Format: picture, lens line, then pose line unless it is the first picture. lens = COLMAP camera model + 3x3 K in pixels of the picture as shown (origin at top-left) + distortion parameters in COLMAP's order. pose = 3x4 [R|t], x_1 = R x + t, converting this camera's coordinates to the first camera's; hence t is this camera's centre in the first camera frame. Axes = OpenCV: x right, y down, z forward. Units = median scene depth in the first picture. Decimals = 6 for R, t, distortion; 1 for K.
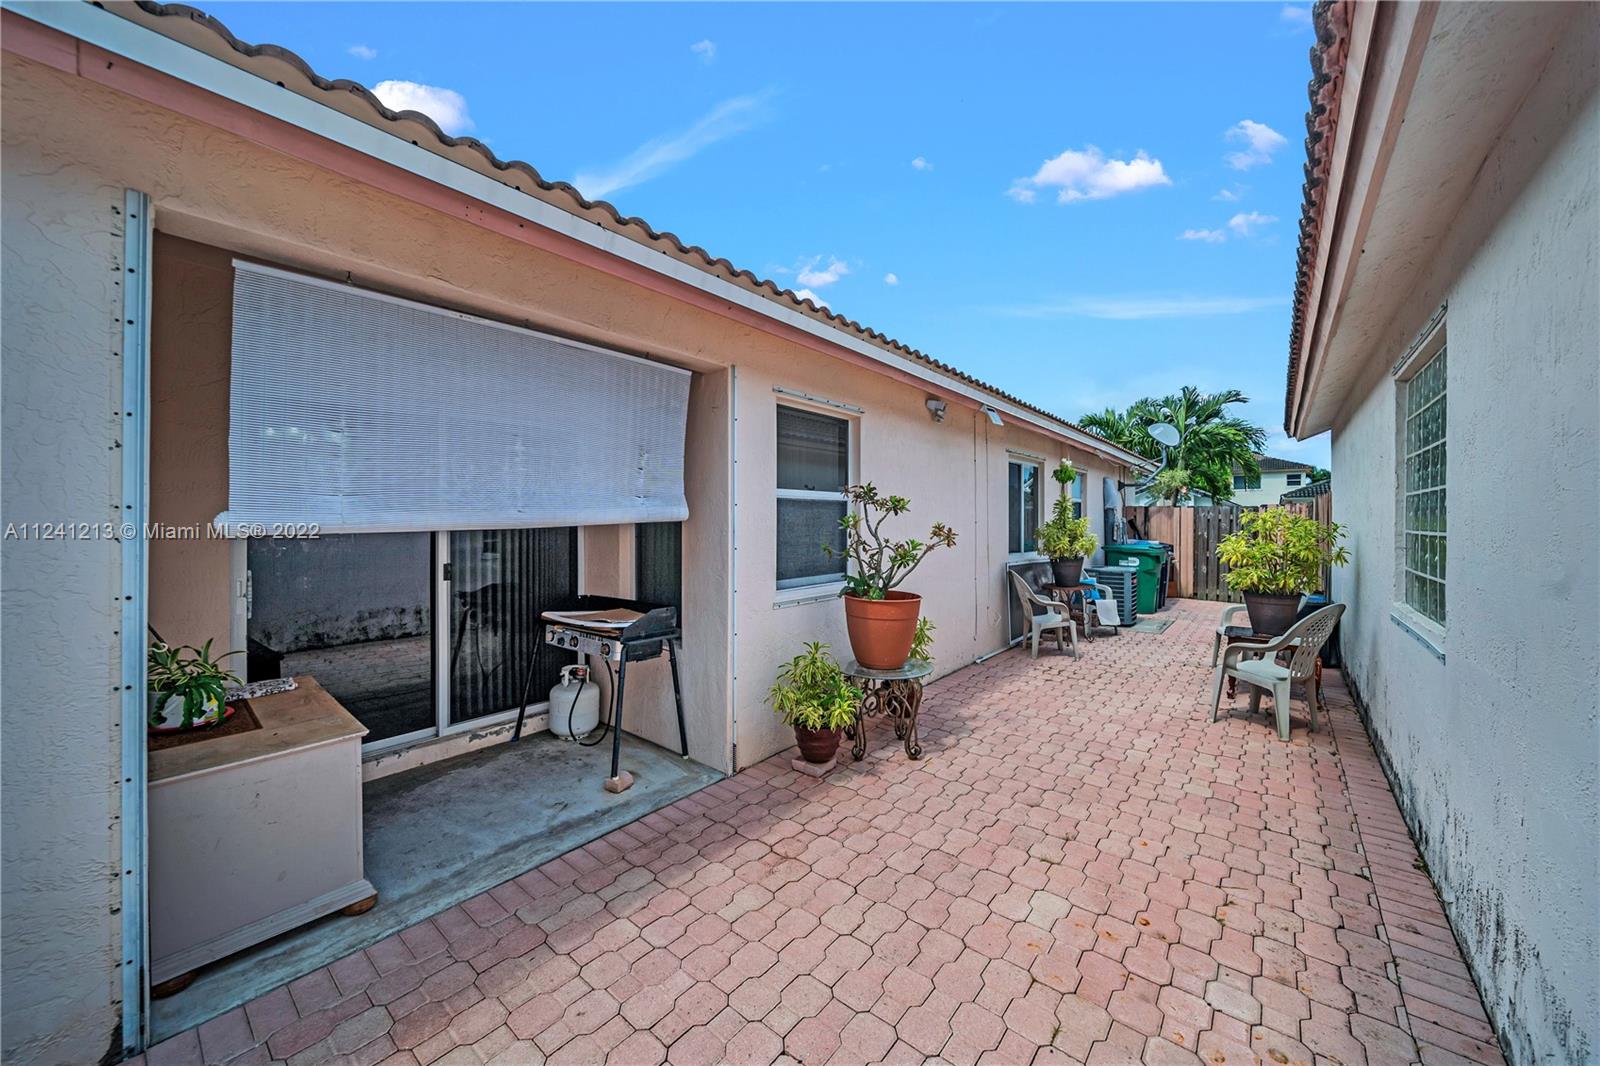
lens RADIAL K [[568.8, 0, 801.6], [0, 568.8, 531.4], [0, 0, 1]] dist [0.000582, 0.000664]
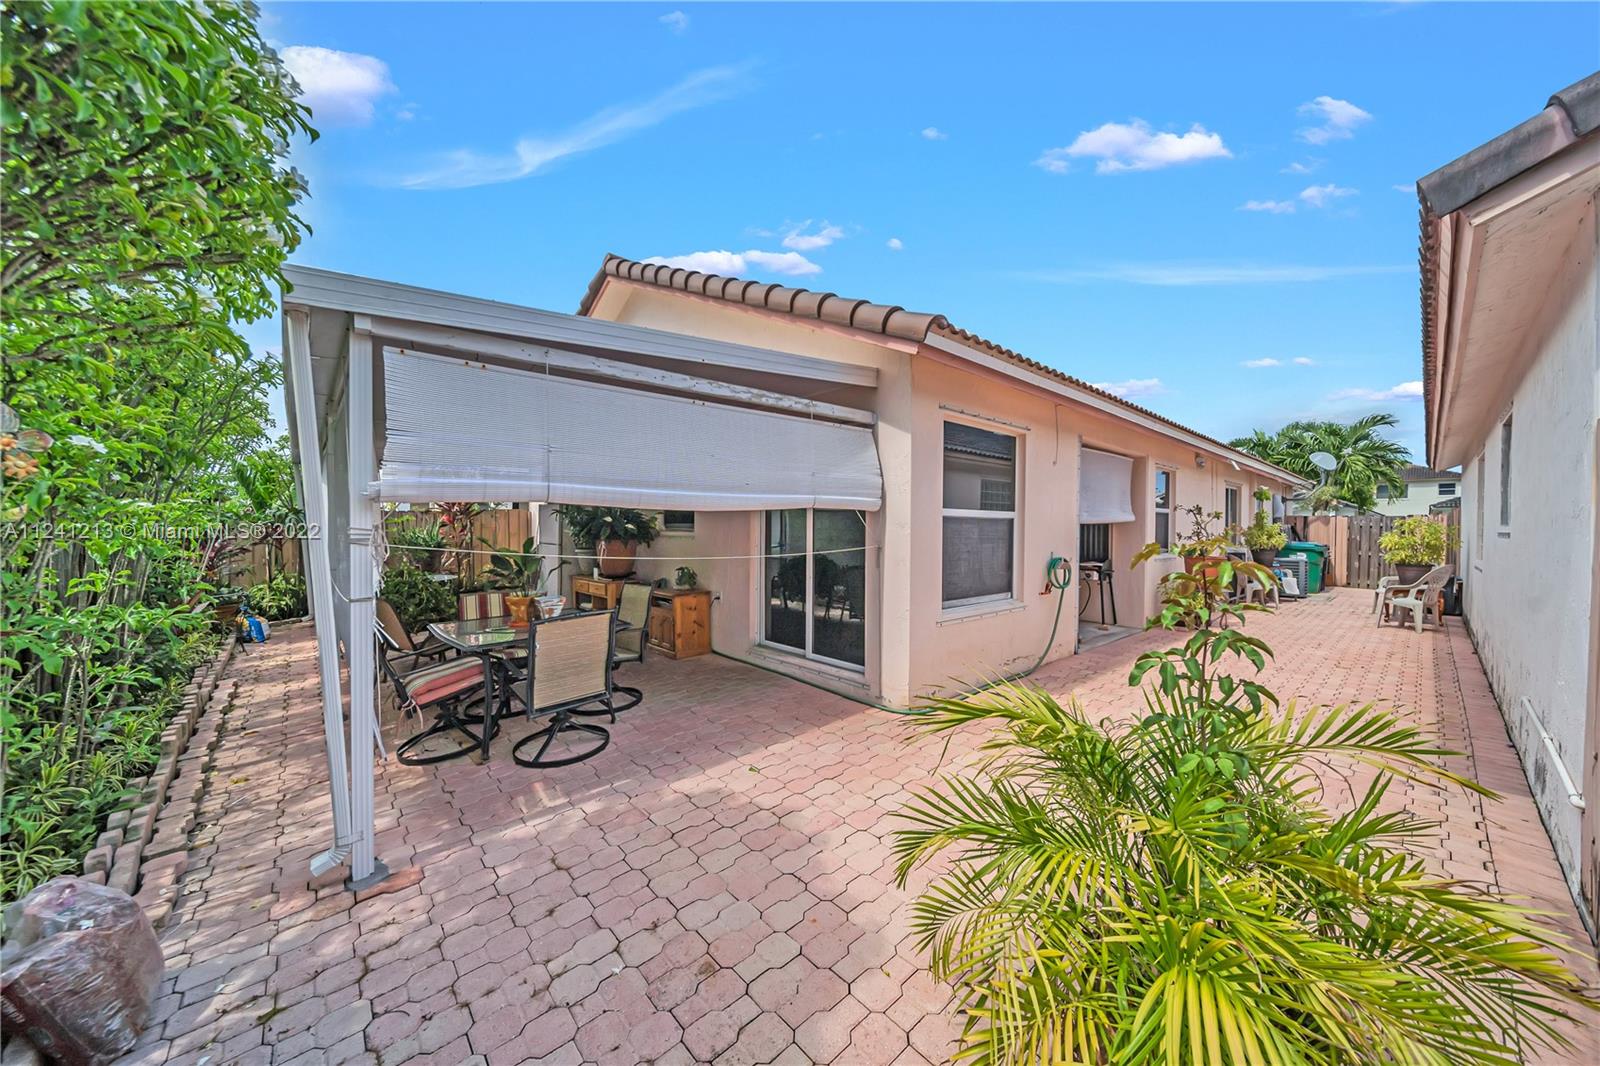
lens RADIAL K [[568.8, 0, 796.3], [0, 568.8, 526.0], [0, 0, 1]] dist [0.000582, 0.000664]
pose [[0.989891, 0.023037, -0.139945, -0.361329], [-0.024177, 0.999687, -0.006449, 0.015442], [0.139753, 0.009768, 0.990138, -0.446098]]
